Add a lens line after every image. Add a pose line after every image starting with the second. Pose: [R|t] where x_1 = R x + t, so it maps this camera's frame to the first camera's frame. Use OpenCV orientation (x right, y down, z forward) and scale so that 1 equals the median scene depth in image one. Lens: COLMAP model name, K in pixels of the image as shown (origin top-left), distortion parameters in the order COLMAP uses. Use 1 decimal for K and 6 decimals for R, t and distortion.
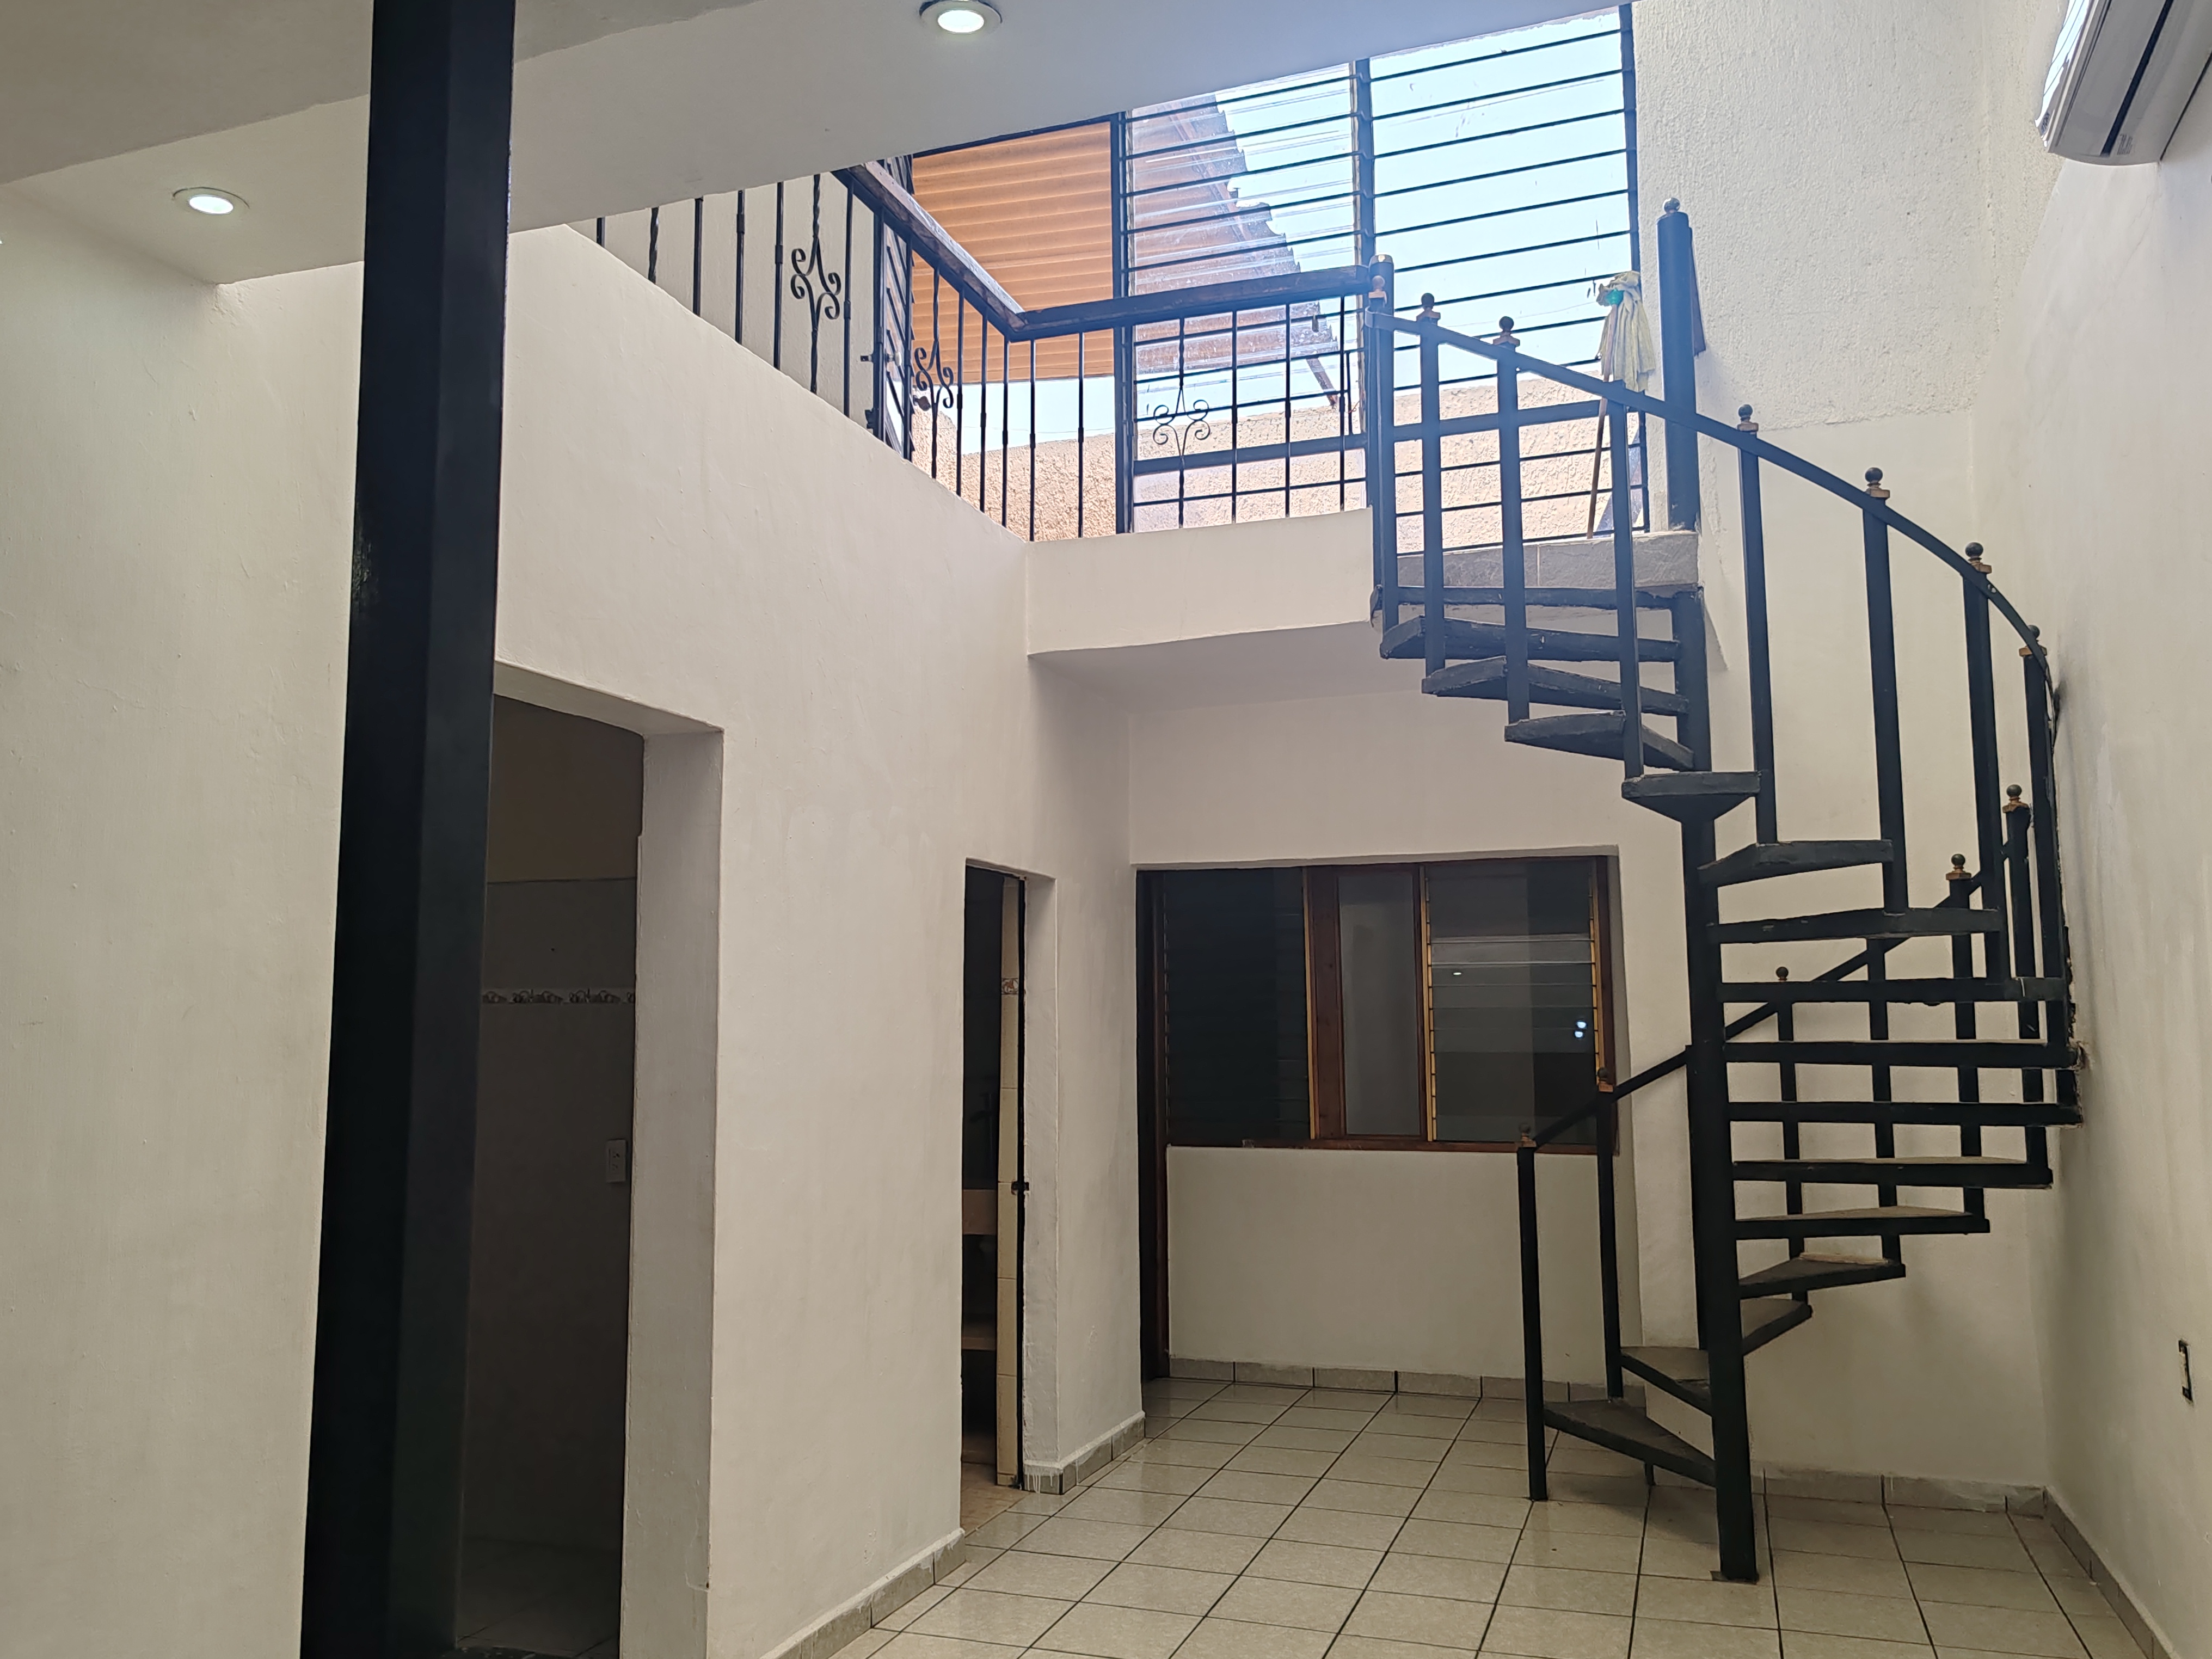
lens RADIAL K [[1690.1, 0, 1119.8], [0, 1690.1, 835.2], [0, 0, 1]] dist [0.035120, -0.028365]
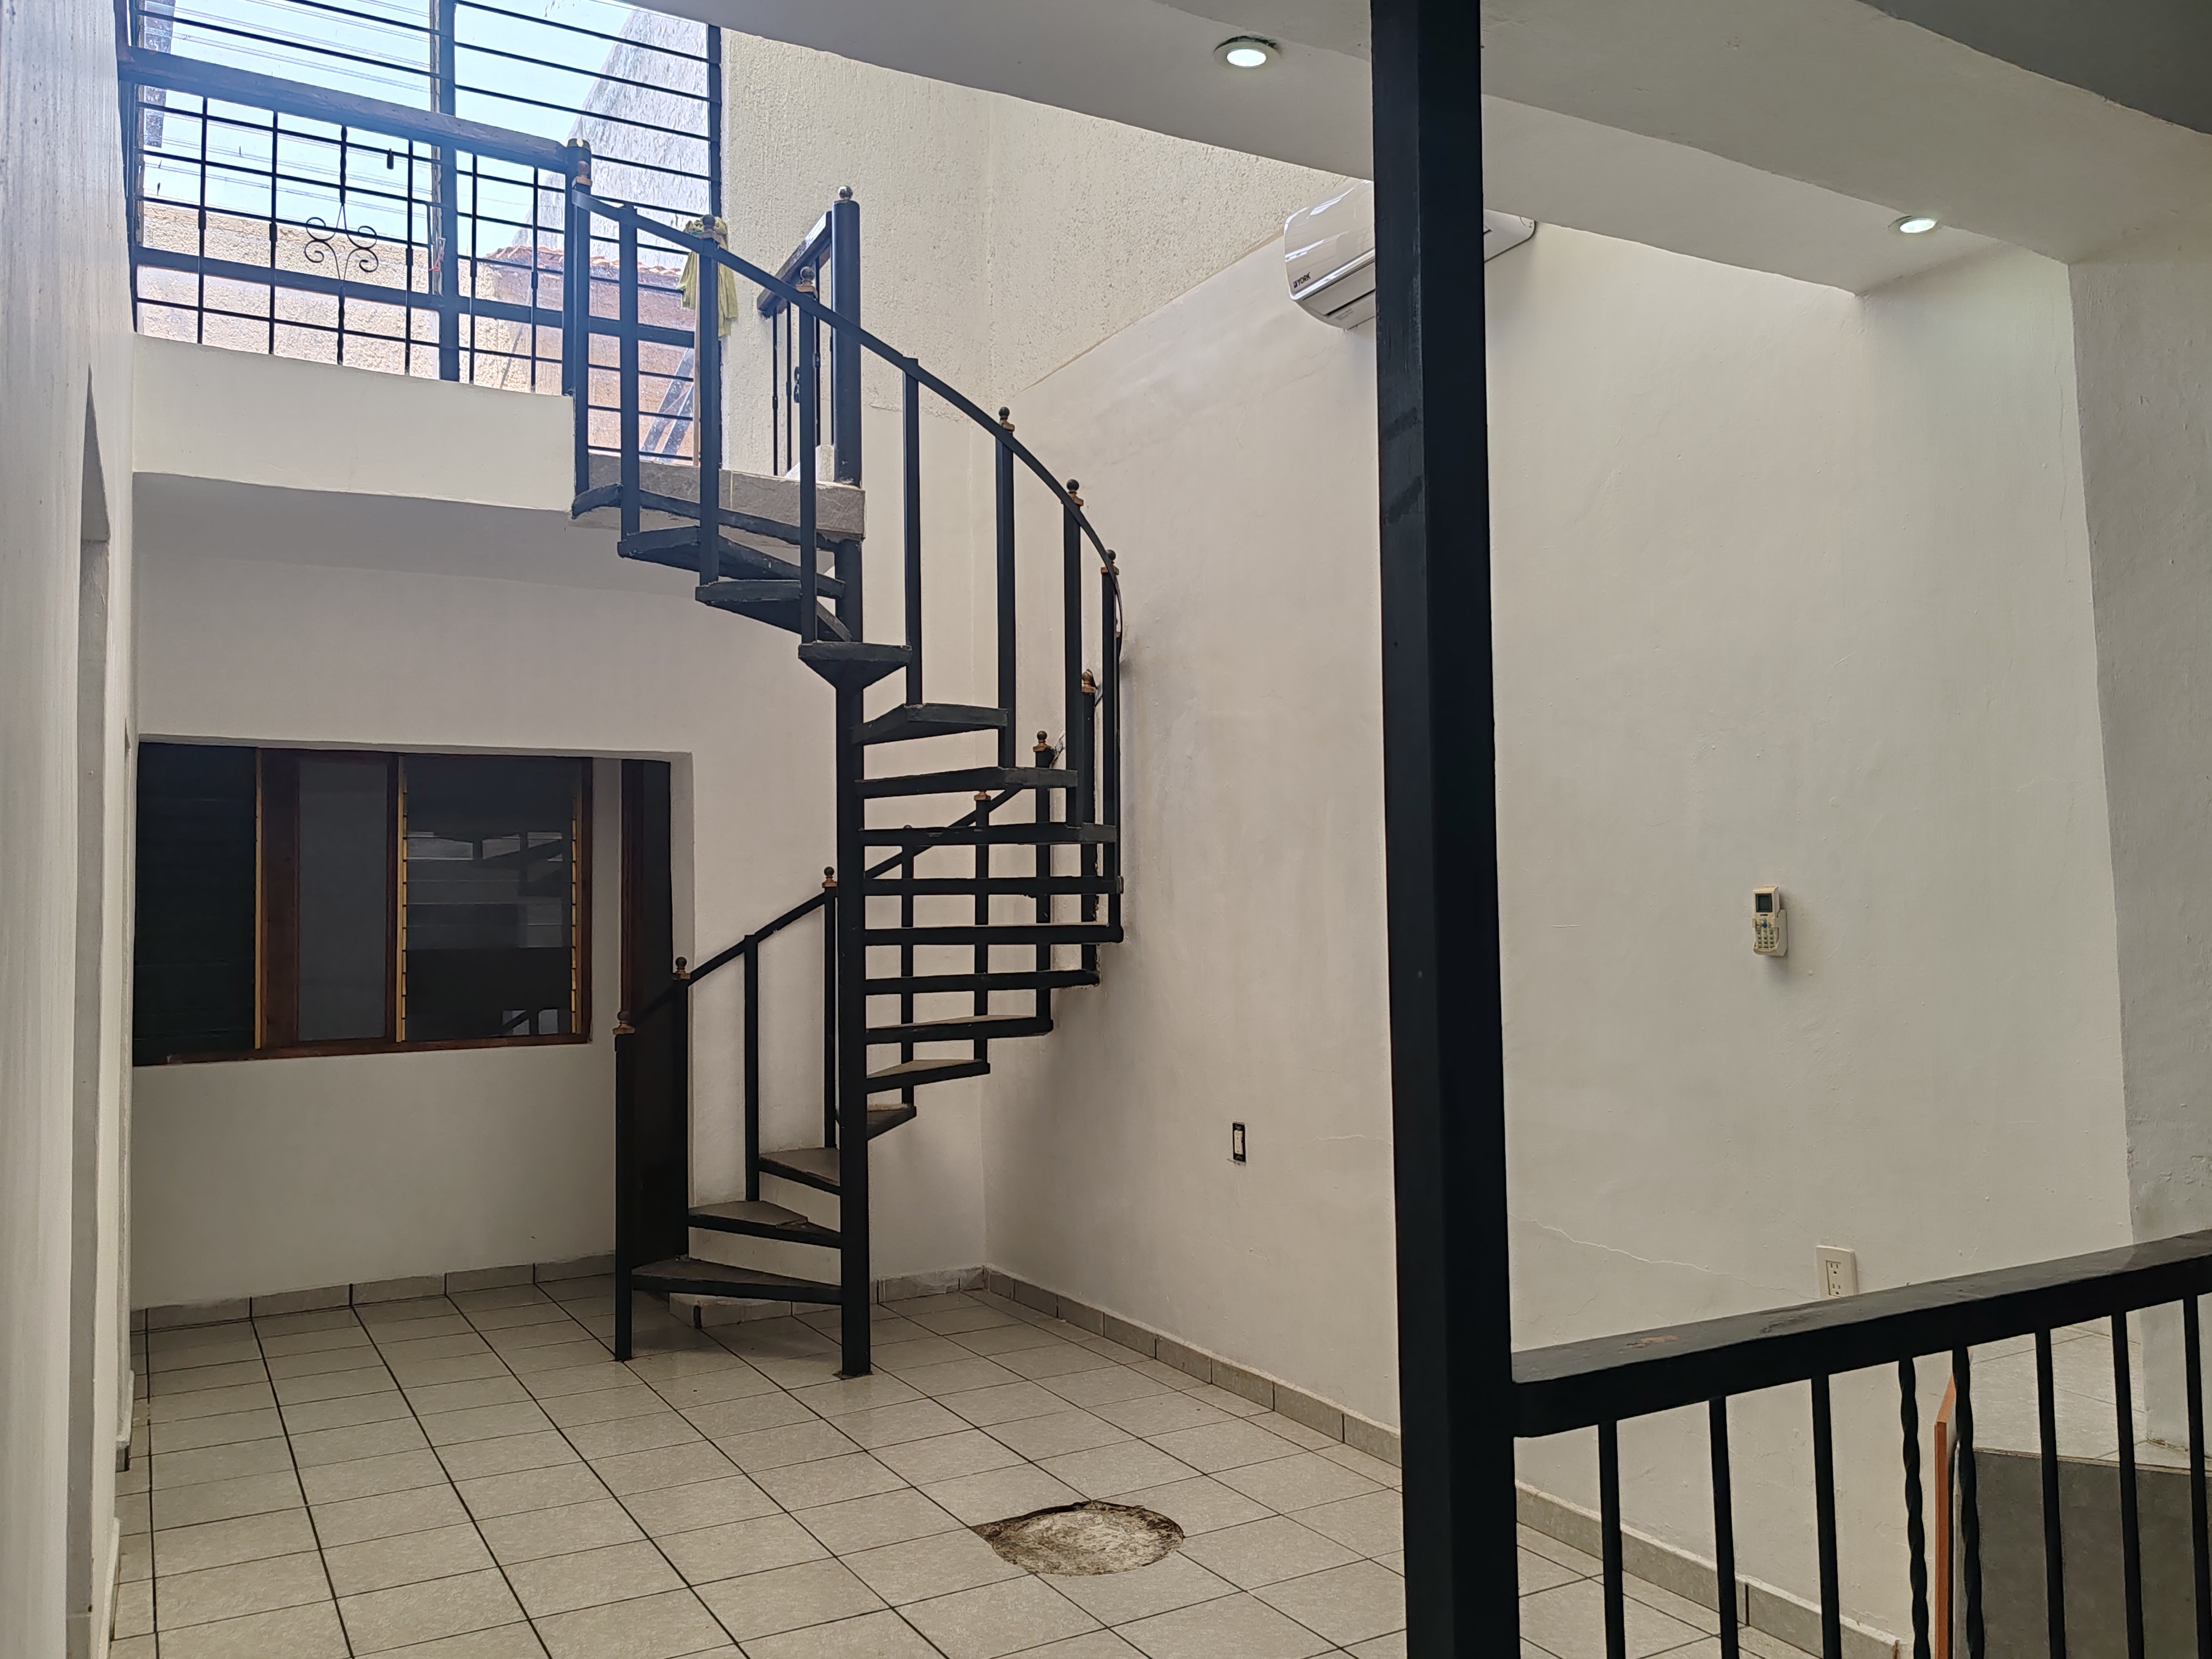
lens RADIAL K [[1690.1, 0, 1093.6], [0, 1690.1, 830.4], [0, 0, 1]] dist [0.035120, -0.028365]
pose [[0.660764, 0.033809, 0.749832, -0.381625], [-0.072987, 0.997145, 0.019357, 0.017524], [-0.747037, -0.067519, 0.661345, 0.099603]]
